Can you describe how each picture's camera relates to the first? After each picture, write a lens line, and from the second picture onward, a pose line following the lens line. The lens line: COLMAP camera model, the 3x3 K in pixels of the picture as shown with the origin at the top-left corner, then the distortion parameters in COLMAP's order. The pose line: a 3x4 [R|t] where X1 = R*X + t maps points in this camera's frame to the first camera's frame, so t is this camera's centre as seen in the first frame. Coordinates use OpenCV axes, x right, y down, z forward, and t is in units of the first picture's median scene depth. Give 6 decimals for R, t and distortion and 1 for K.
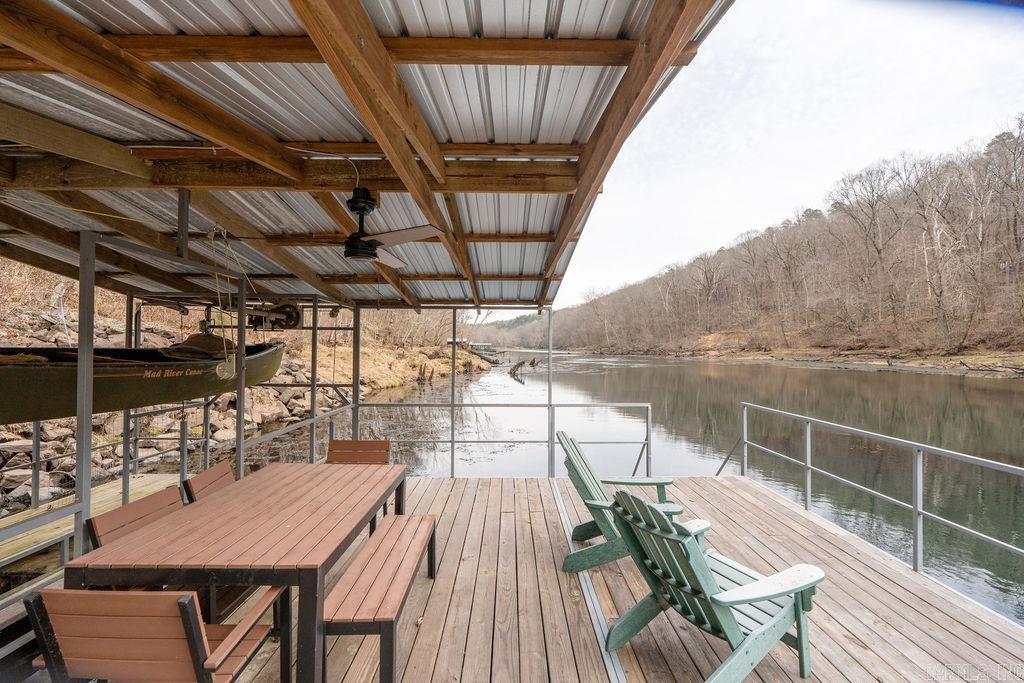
lens RADIAL K [[457.8, 0, 512.2], [0, 457.8, 341.0], [0, 0, 1]] dist [-0.007204, 0.002899]
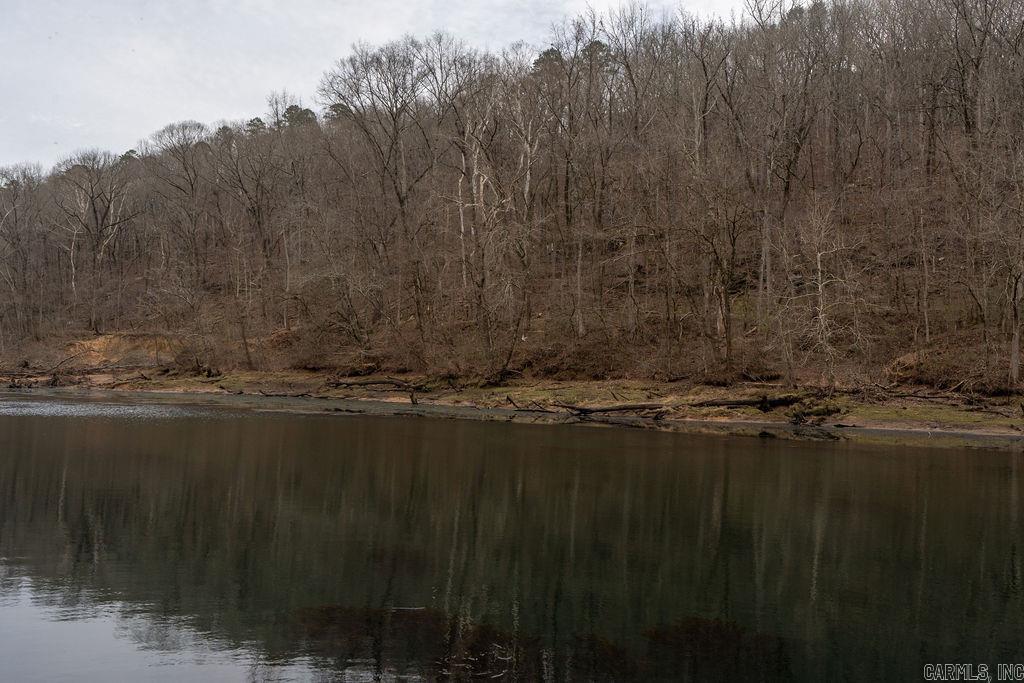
lens RADIAL K [[1000.5, 0, 511.0], [0, 1000.5, 331.2], [0, 0, 1]] dist [0.007980, 0.000000]
pose [[0.696662, 0.041328, 0.716208, 0.128331], [-0.026773, 0.999142, -0.031613, -0.000851], [-0.716900, 0.002849, 0.697170, 0.257839]]
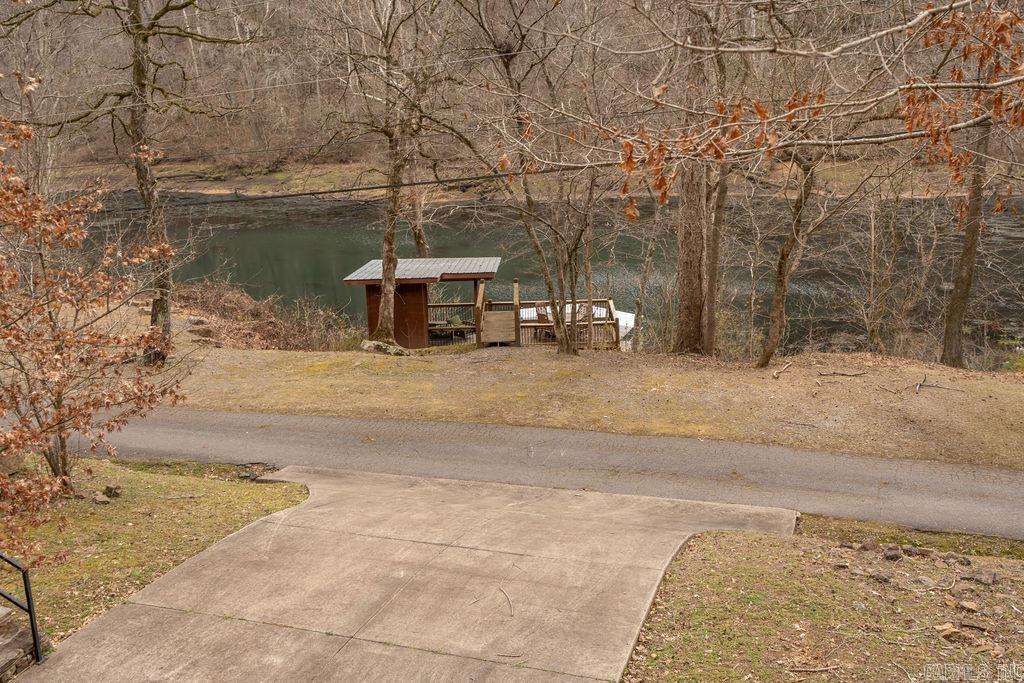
lens RADIAL K [[1000.5, 0, 515.1], [0, 1000.5, 341.9], [0, 0, 1]] dist [0.007980, 0.000000]
pose [[0.379731, -0.277685, 0.882437, -2.922299], [0.028508, 0.956946, 0.288864, -0.880706], [-0.924658, -0.084534, 0.371298, -0.851141]]
